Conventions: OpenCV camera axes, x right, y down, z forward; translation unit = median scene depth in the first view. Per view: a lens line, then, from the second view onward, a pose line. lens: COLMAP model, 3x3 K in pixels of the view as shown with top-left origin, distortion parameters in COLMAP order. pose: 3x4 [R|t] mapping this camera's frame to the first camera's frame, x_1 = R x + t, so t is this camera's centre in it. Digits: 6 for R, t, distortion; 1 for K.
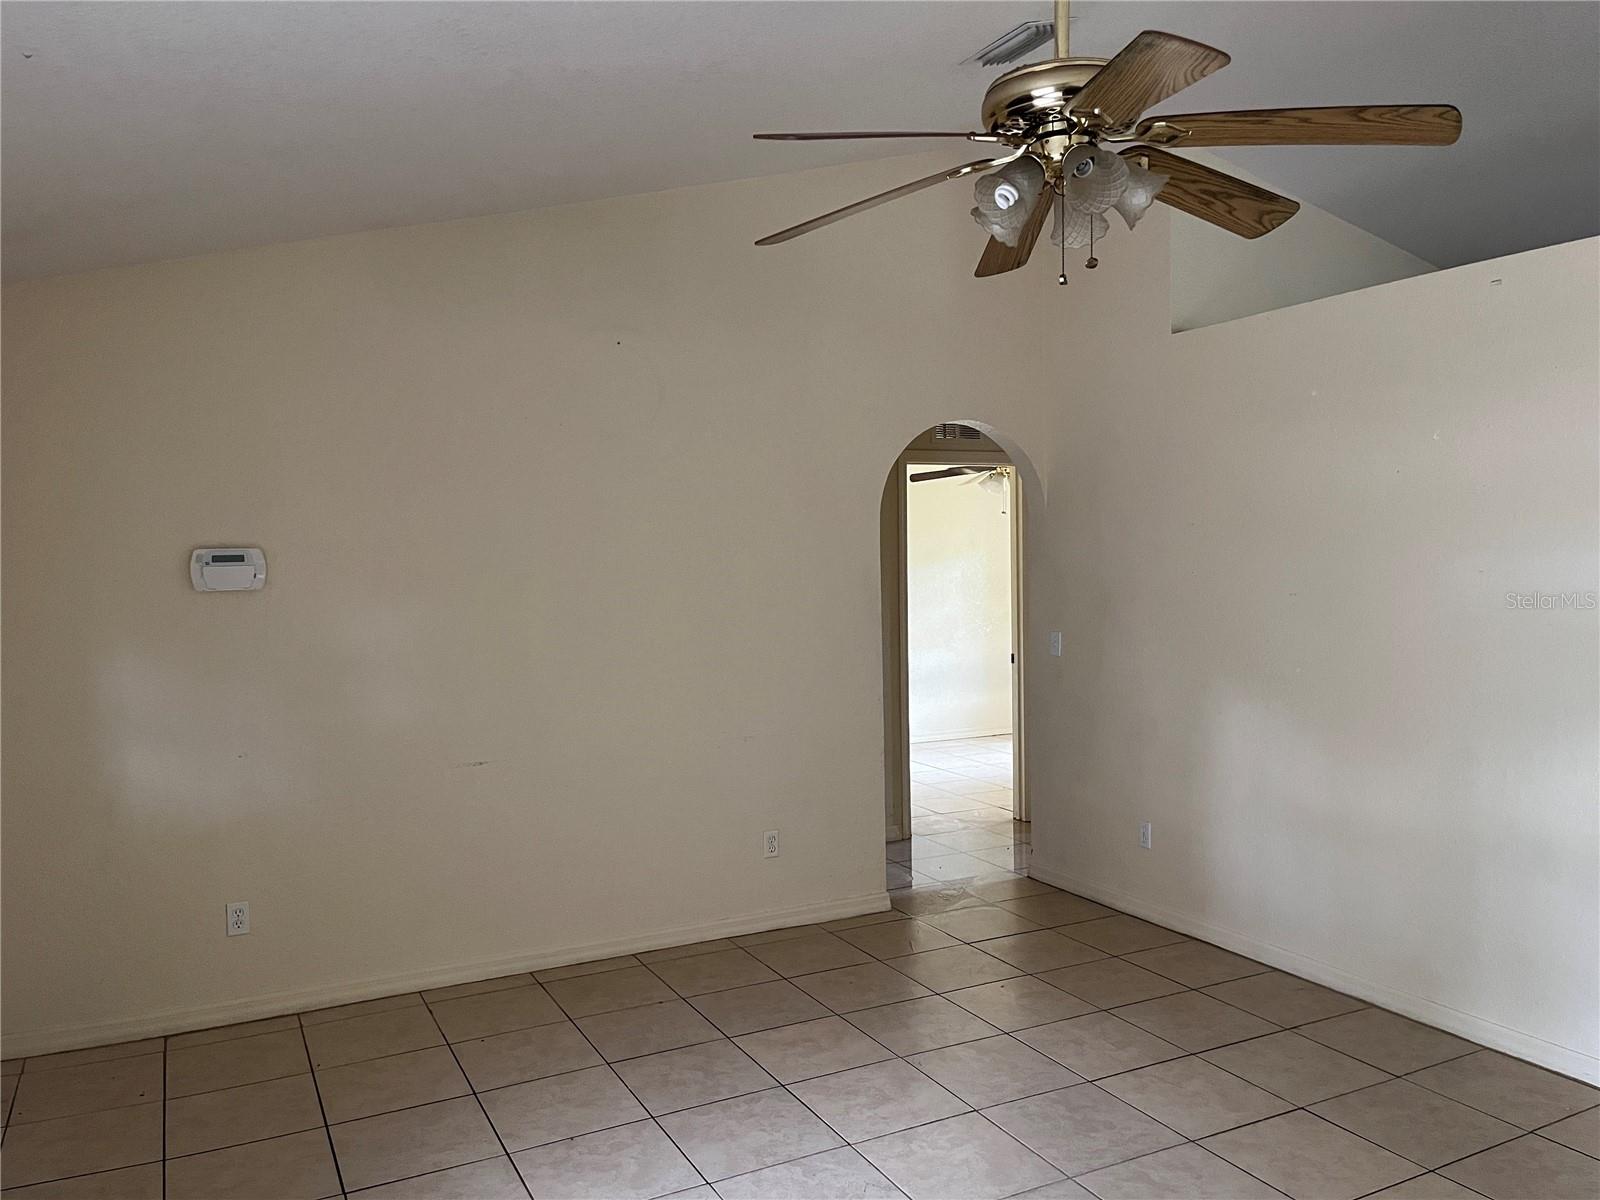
lens RADIAL K [[1214.7, 0, 803.7], [0, 1214.7, 598.5], [0, 0, 1]] dist [0.047479, -0.067239]
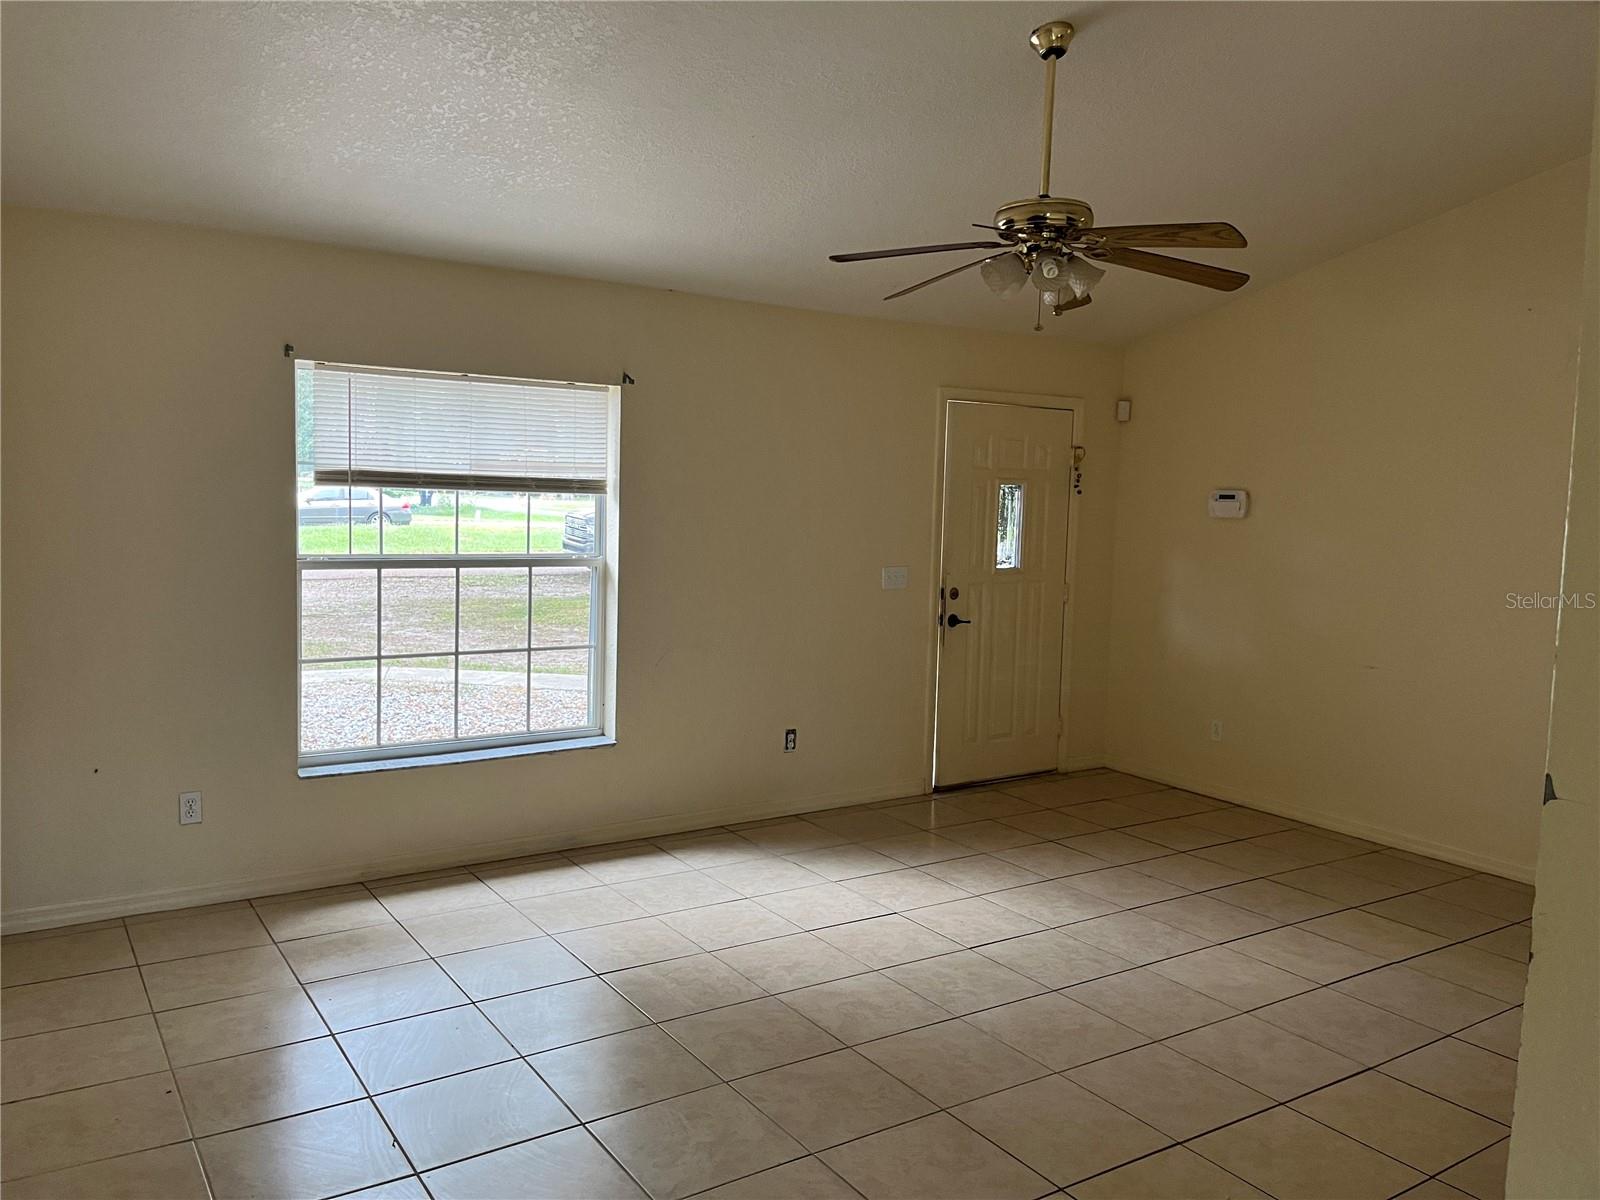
lens RADIAL K [[1214.7, 0, 803.0], [0, 1214.7, 597.8], [0, 0, 1]] dist [0.047479, -0.067239]
pose [[0.124092, 0.113199, -0.985793, 1.087542], [-0.068804, 0.992062, 0.105258, -0.034537], [0.989882, 0.054764, 0.130895, 0.304213]]
